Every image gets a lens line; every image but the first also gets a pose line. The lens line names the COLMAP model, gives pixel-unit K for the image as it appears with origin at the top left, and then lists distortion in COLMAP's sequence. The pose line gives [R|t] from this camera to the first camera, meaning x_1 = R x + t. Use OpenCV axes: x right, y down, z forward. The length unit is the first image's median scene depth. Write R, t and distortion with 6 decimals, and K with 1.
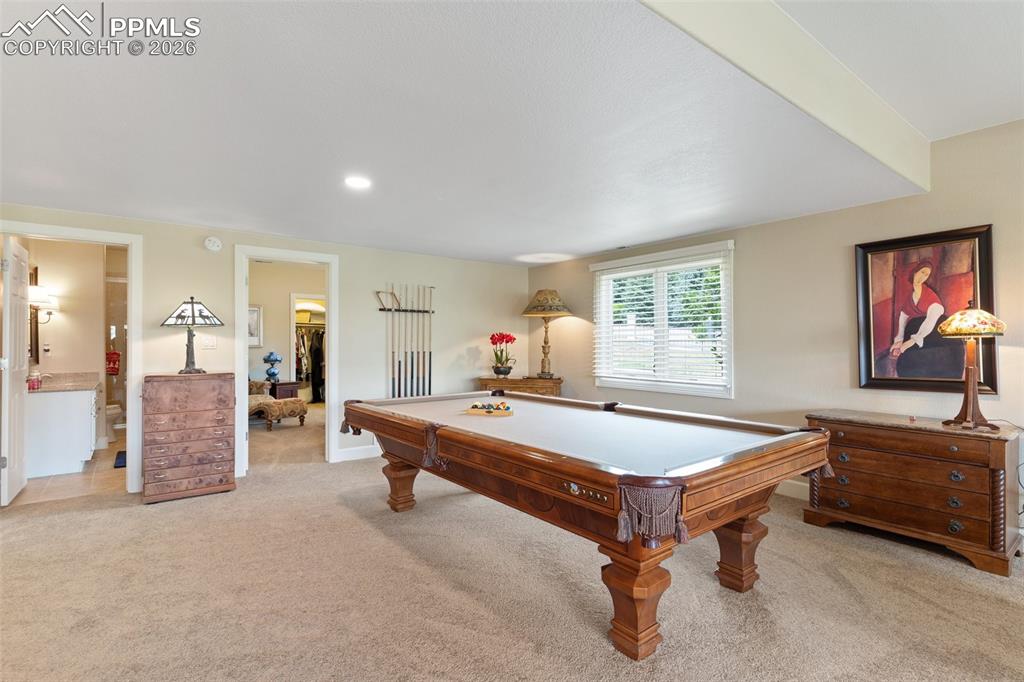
lens RADIAL K [[495.3, 0, 512.2], [0, 495.3, 341.4], [0, 0, 1]] dist [-0.001200, -0.000546]
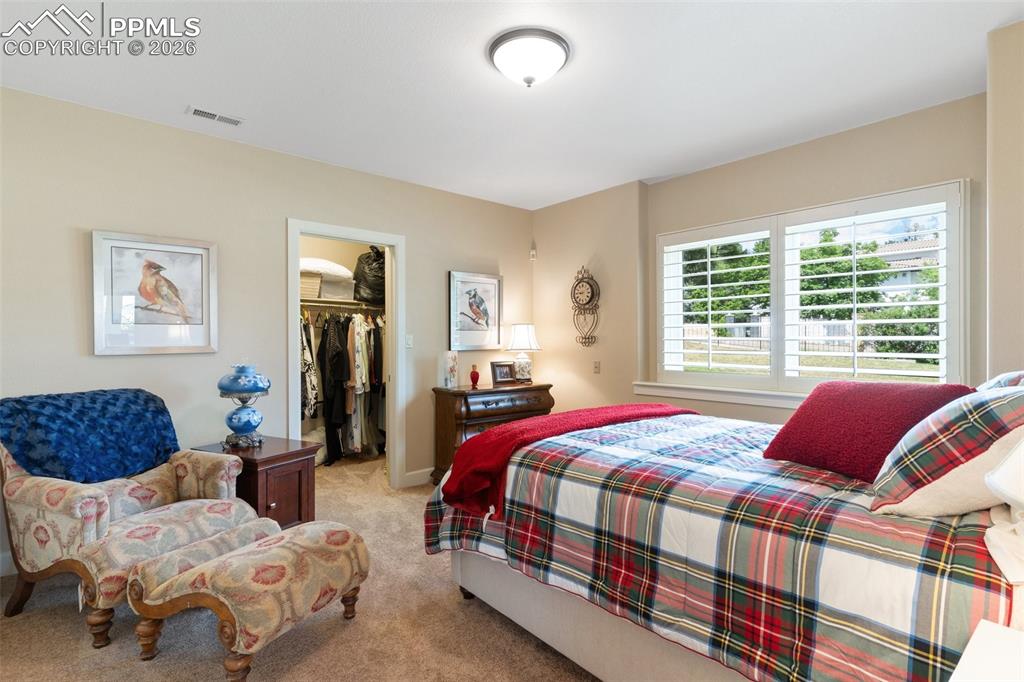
lens RADIAL K [[495.3, 0, 512.3], [0, 495.3, 343.7], [0, 0, 1]] dist [-0.001200, -0.000546]
pose [[0.998165, 0.004863, 0.060350, -0.308349], [-0.005541, 0.999923, 0.011065, -0.000333], [-0.060292, -0.011379, 0.998116, 0.622767]]
